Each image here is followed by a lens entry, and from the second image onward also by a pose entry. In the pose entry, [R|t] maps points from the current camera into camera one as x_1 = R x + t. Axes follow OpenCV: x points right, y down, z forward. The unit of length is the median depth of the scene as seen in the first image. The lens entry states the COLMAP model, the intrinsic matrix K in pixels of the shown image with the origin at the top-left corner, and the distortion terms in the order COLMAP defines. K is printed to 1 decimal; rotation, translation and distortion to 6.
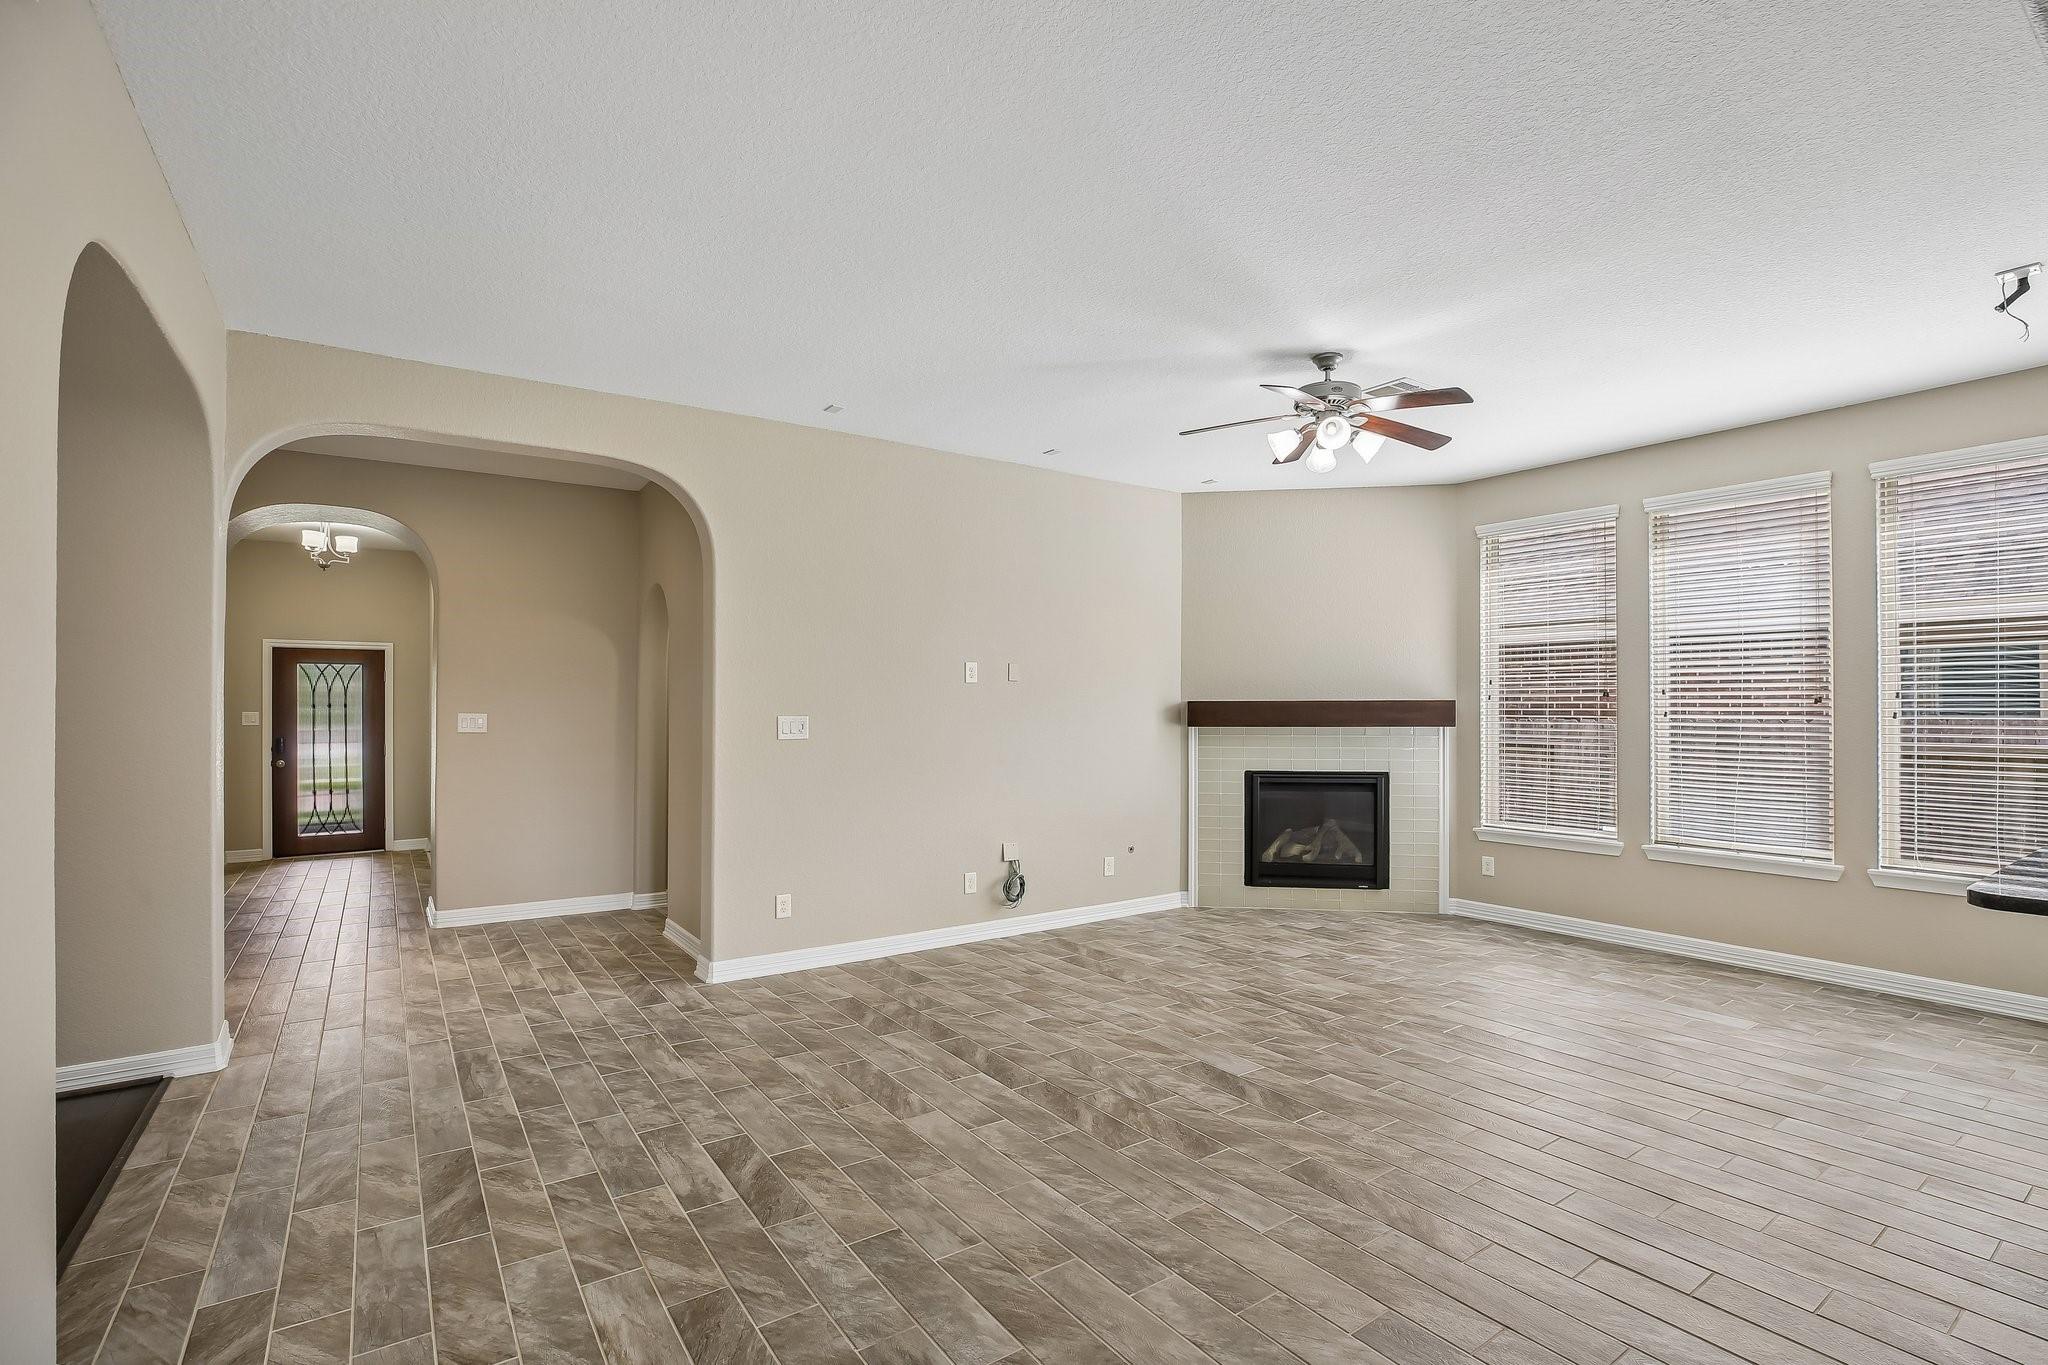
lens RADIAL K [[938.5, 0, 1028.8], [0, 938.5, 706.8], [0, 0, 1]] dist [-0.038514, 0.000295]
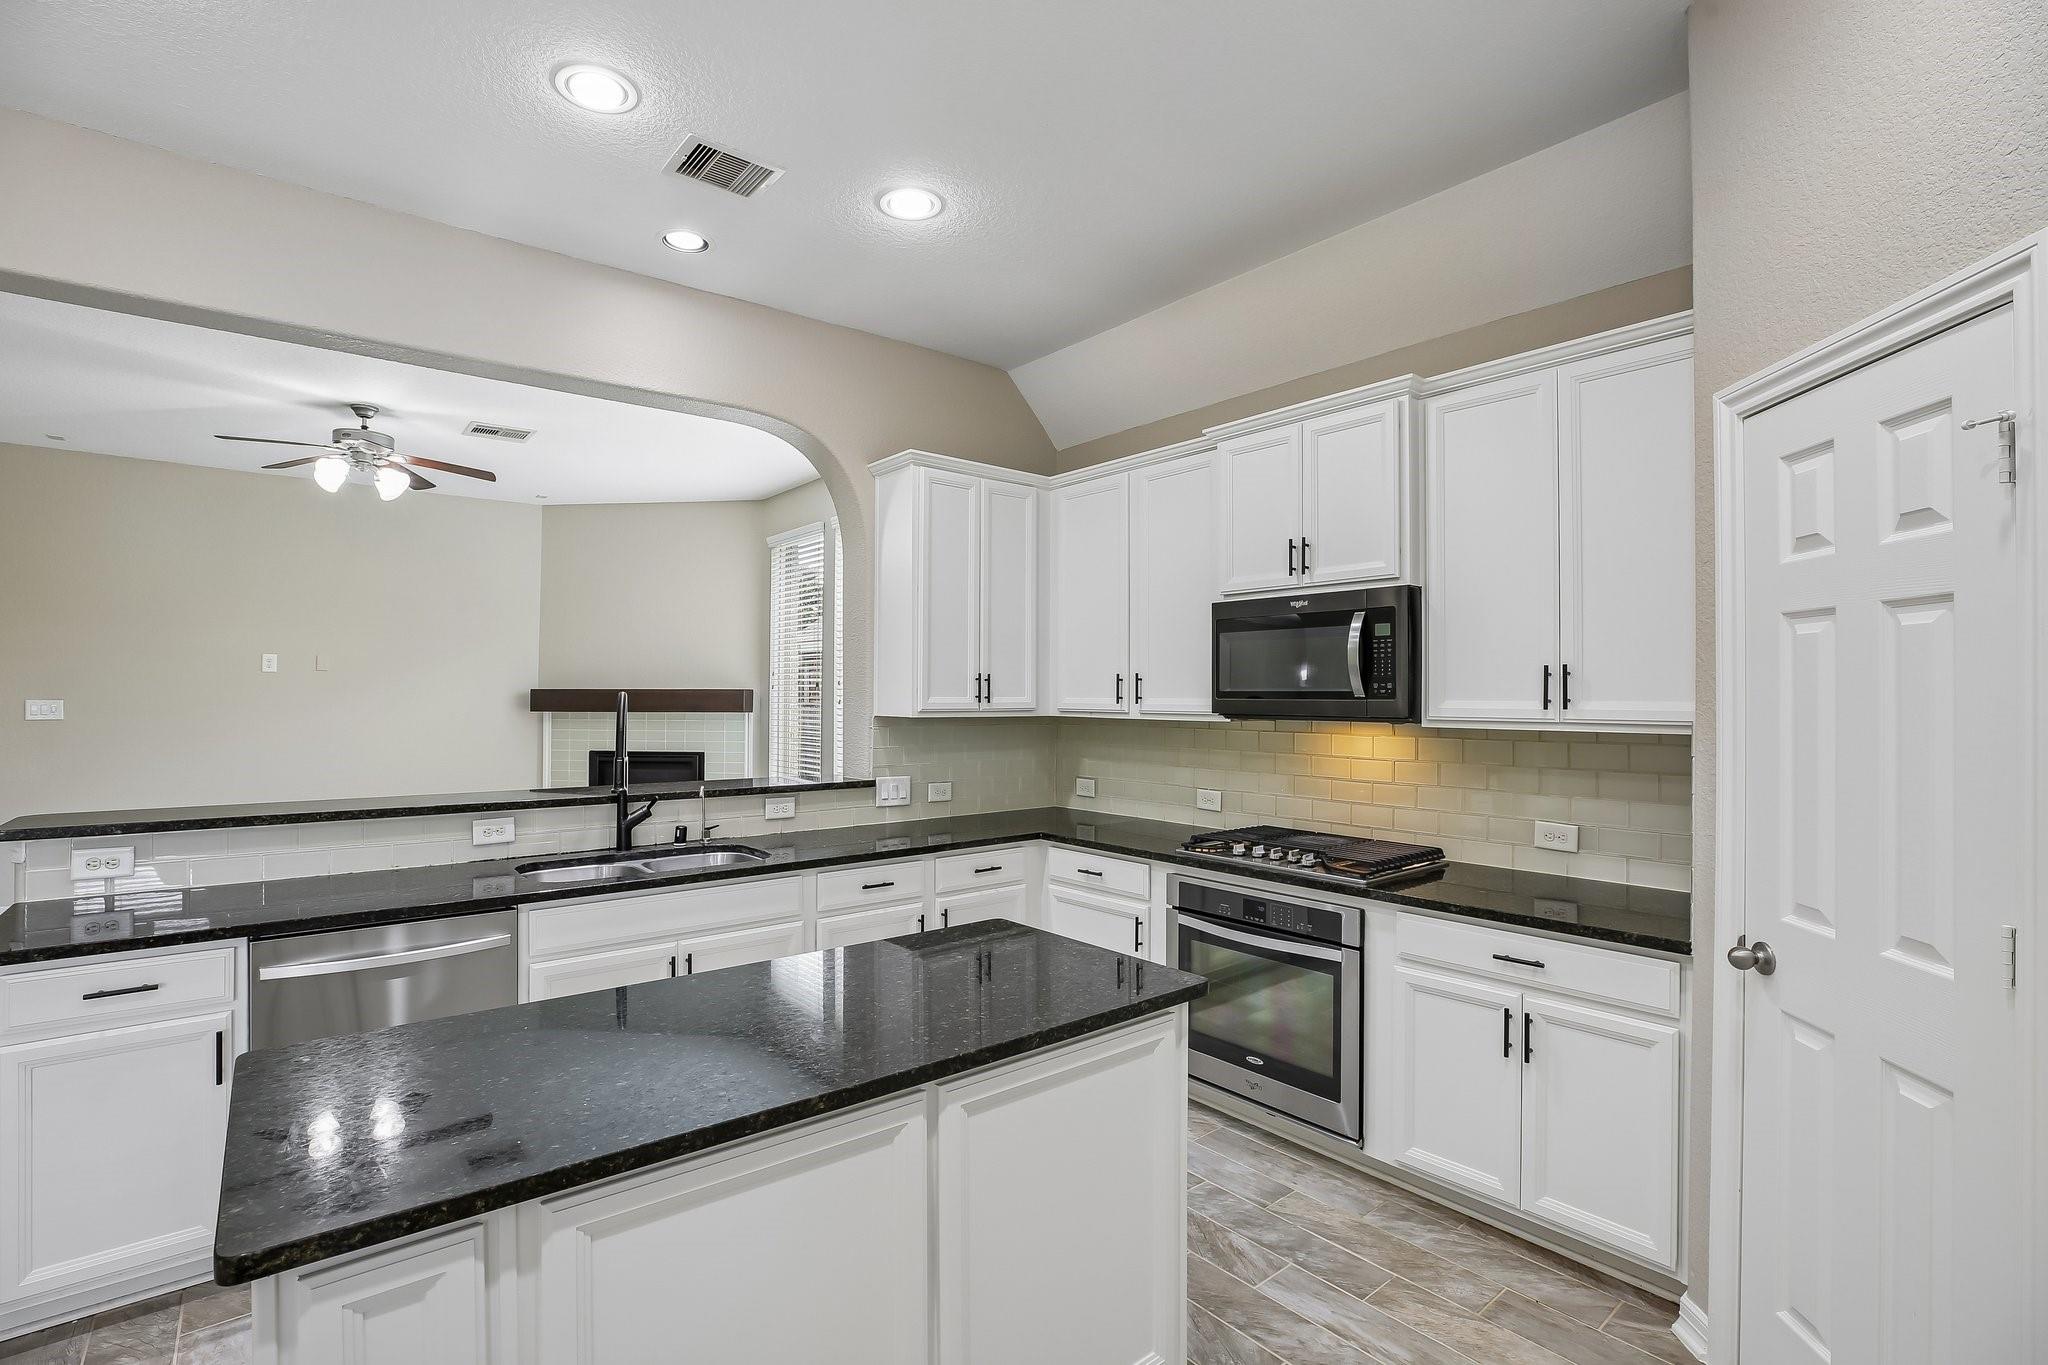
lens RADIAL K [[938.5, 0, 1028.8], [0, 938.5, 706.8], [0, 0, 1]] dist [-0.038514, 0.000295]
pose [[0.997322, 0.002187, 0.073110, 1.055479], [-0.002924, 0.999946, 0.009985, 0.004981], [-0.073084, -0.010172, 0.997274, -0.263237]]
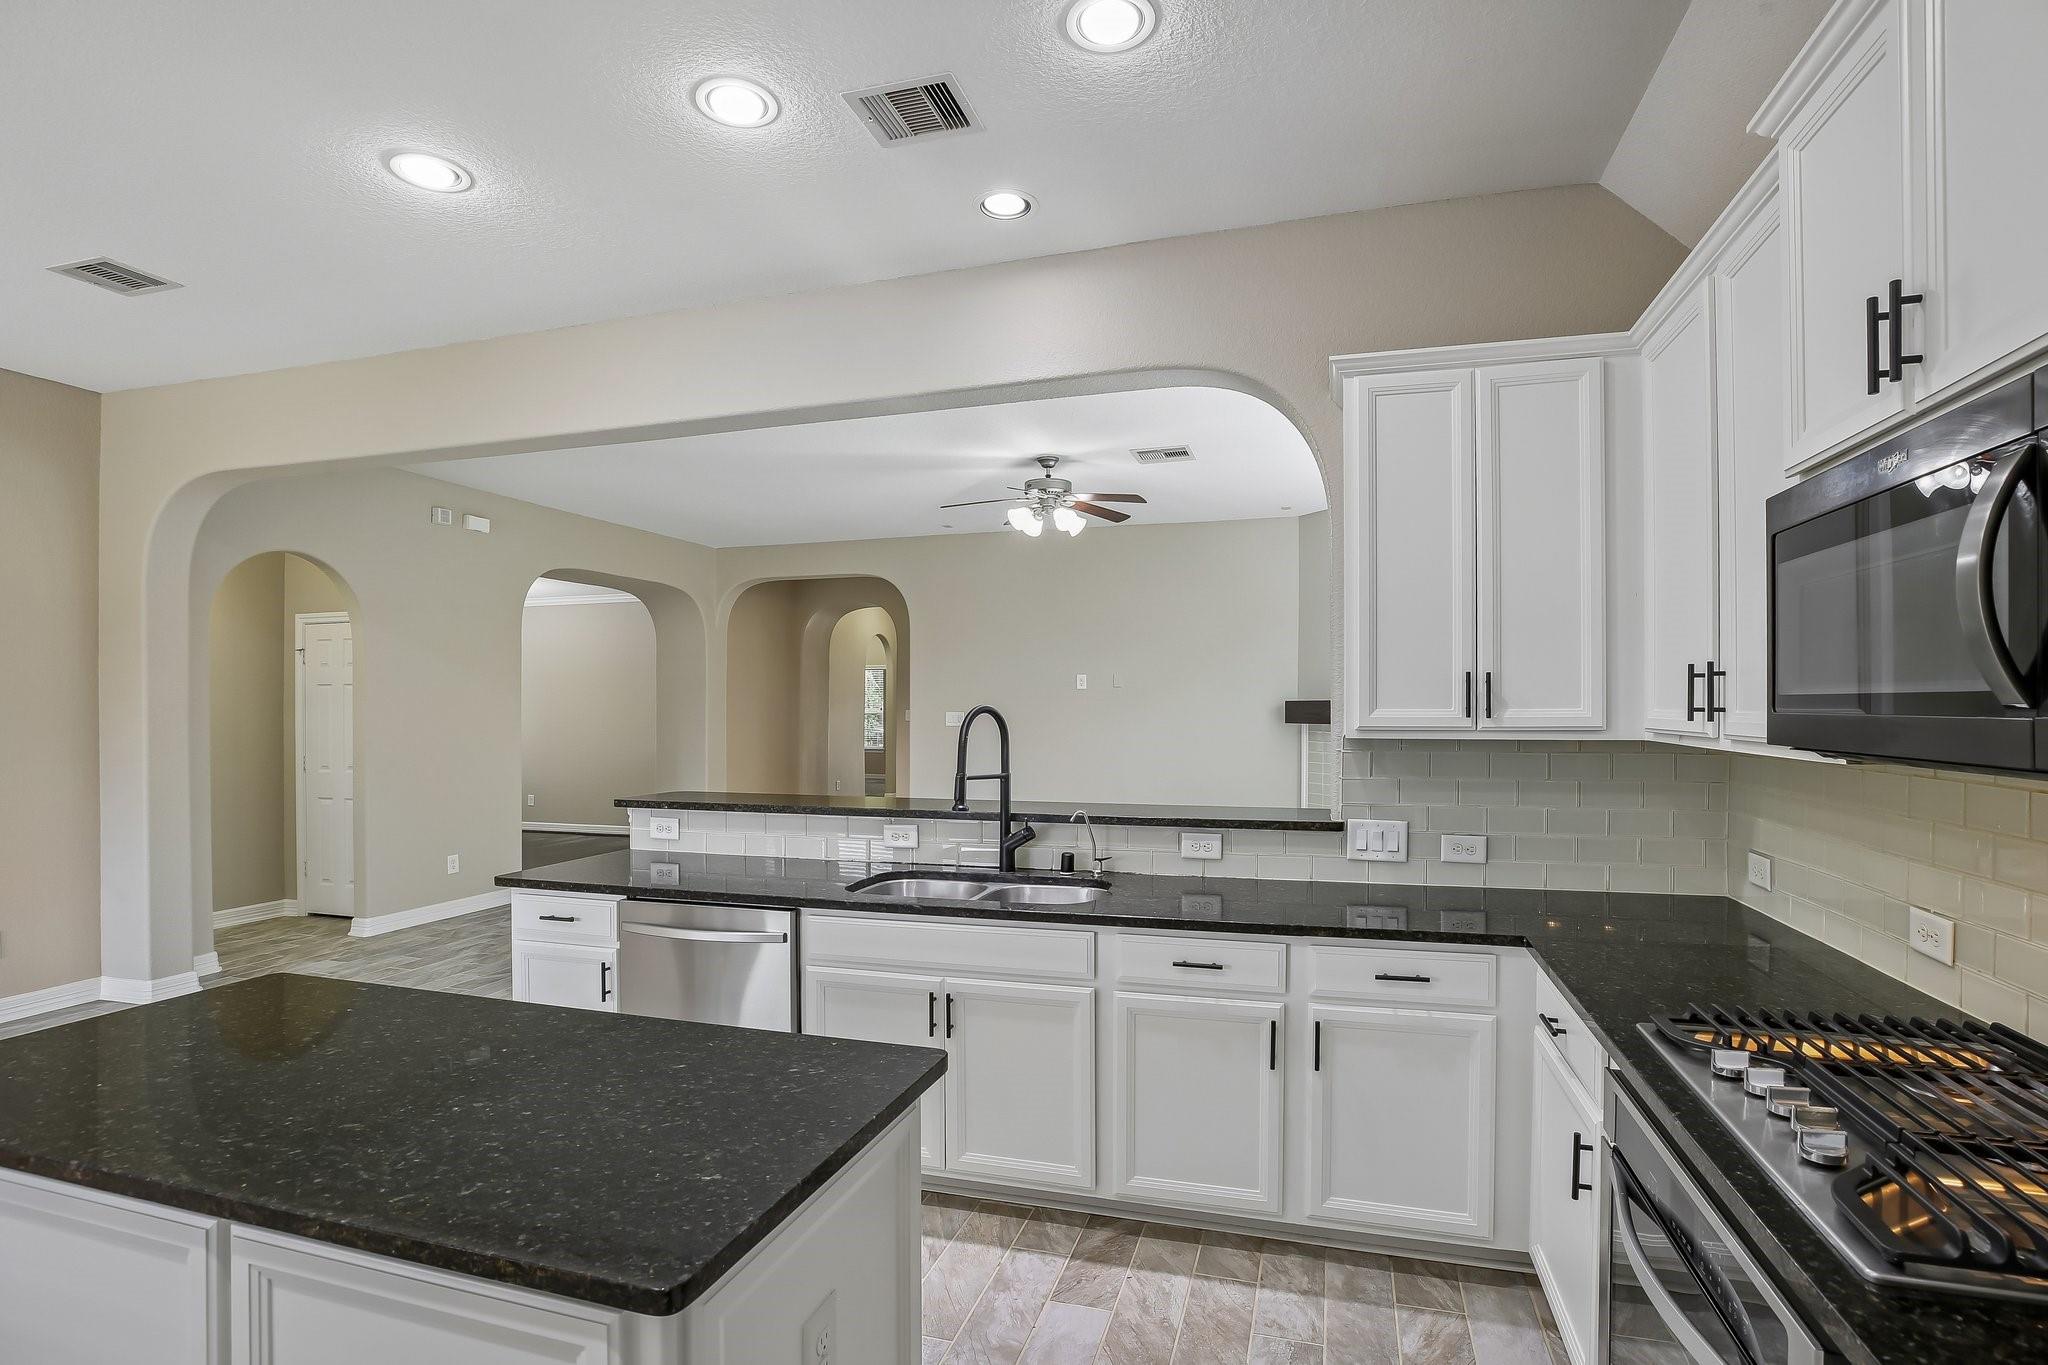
lens RADIAL K [[938.5, 0, 1028.8], [0, 938.5, 706.8], [0, 0, 1]] dist [-0.038514, 0.000295]
pose [[0.638539, 0.000097, -0.769589, 1.305399], [-0.001873, 0.999997, -0.001428, 0.005225], [0.769587, 0.002353, 0.638538, 0.023291]]
